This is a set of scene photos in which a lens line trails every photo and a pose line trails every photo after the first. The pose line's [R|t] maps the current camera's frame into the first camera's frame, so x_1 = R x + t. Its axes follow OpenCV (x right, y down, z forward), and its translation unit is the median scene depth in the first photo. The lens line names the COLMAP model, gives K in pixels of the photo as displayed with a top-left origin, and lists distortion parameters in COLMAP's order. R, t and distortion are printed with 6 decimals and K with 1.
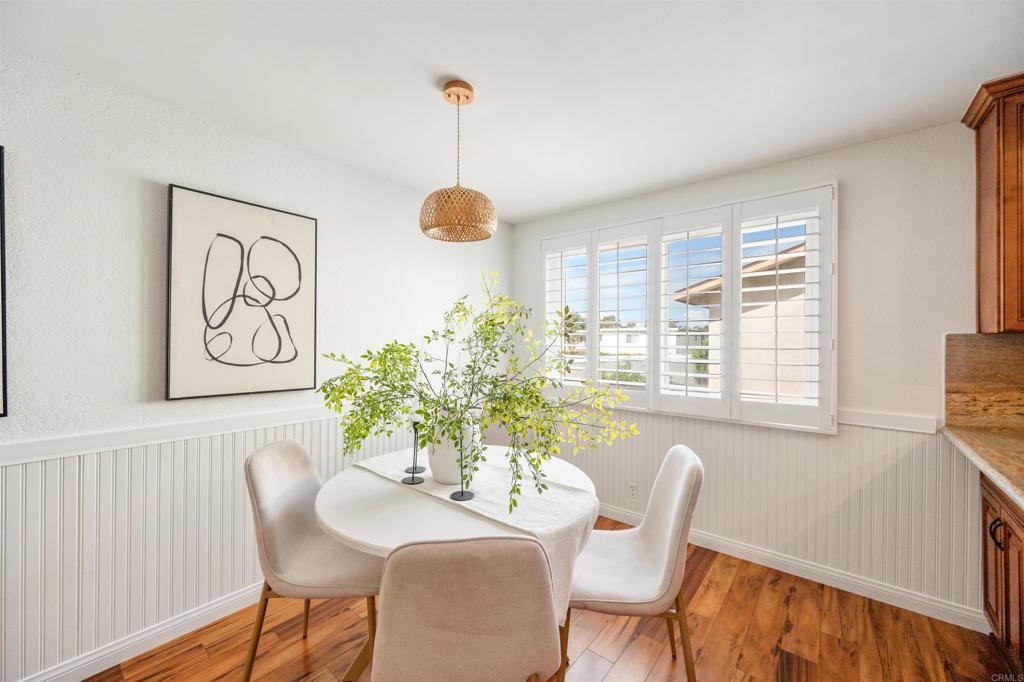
lens RADIAL K [[400.4, 0, 512.9], [0, 400.4, 342.0], [0, 0, 1]] dist [-0.001162, -0.000006]
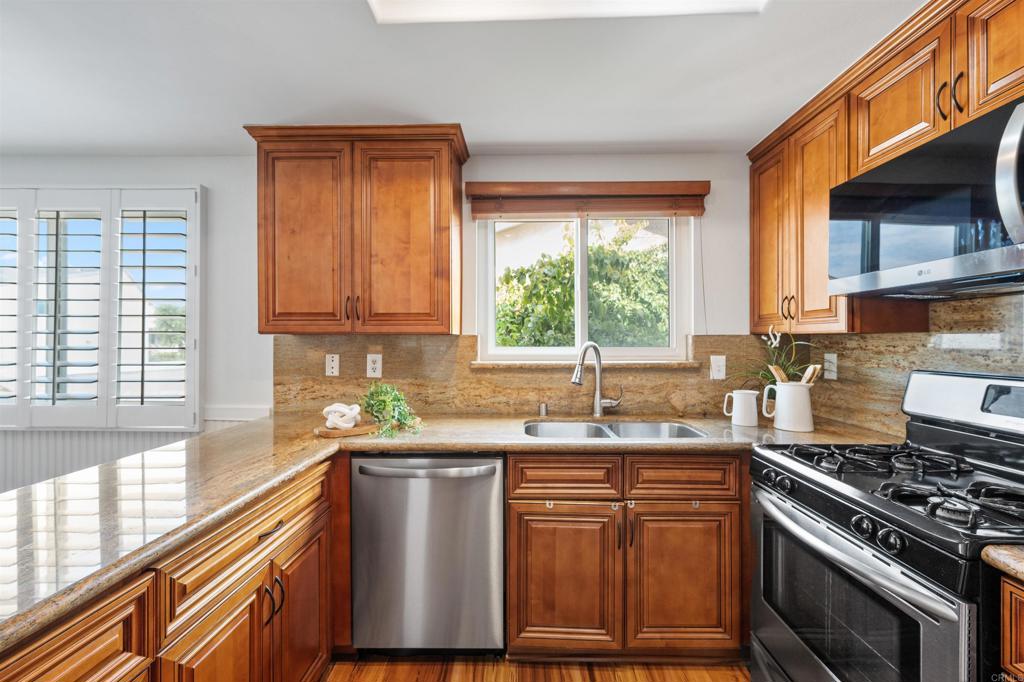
lens RADIAL K [[431.5, 0, 516.8], [0, 431.5, 337.0], [0, 0, 1]] dist [0.008950, 0.000026]
pose [[0.776105, 0.004683, 0.630587, 0.845996], [-0.002632, 0.999988, -0.004186, -0.010462], [-0.630599, 0.001589, 0.776107, -0.439751]]
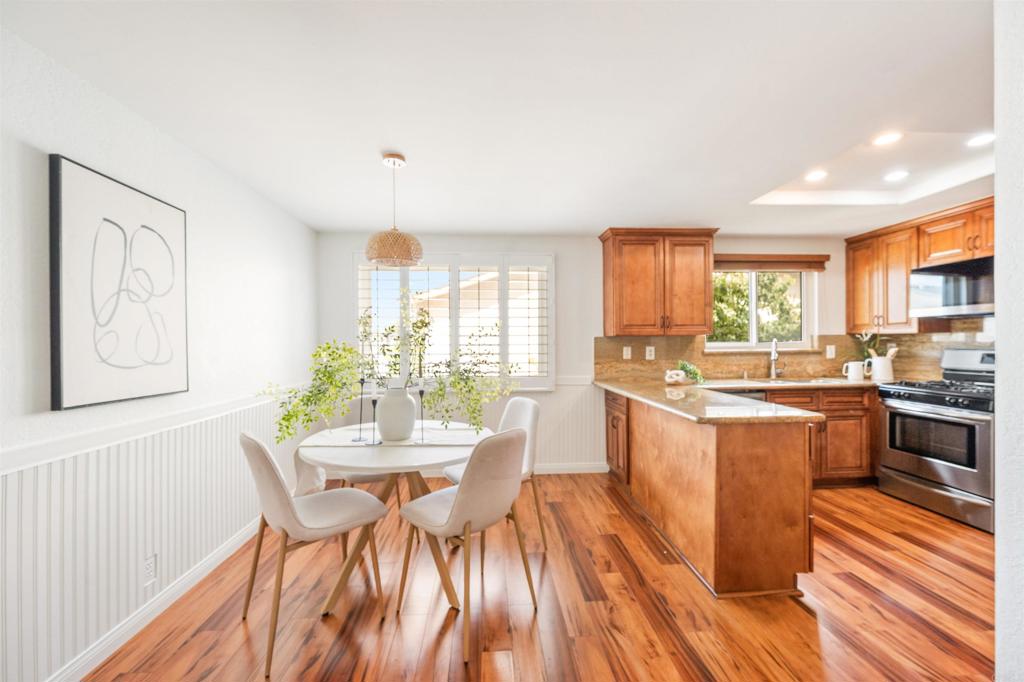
lens RADIAL K [[400.4, 0, 512.9], [0, 400.4, 342.0], [0, 0, 1]] dist [-0.001162, -0.000006]
pose [[0.731644, -0.004755, 0.681670, -0.678220], [0.005325, 0.999985, 0.001261, 0.004324], [-0.681666, 0.002707, 0.731659, -0.254770]]
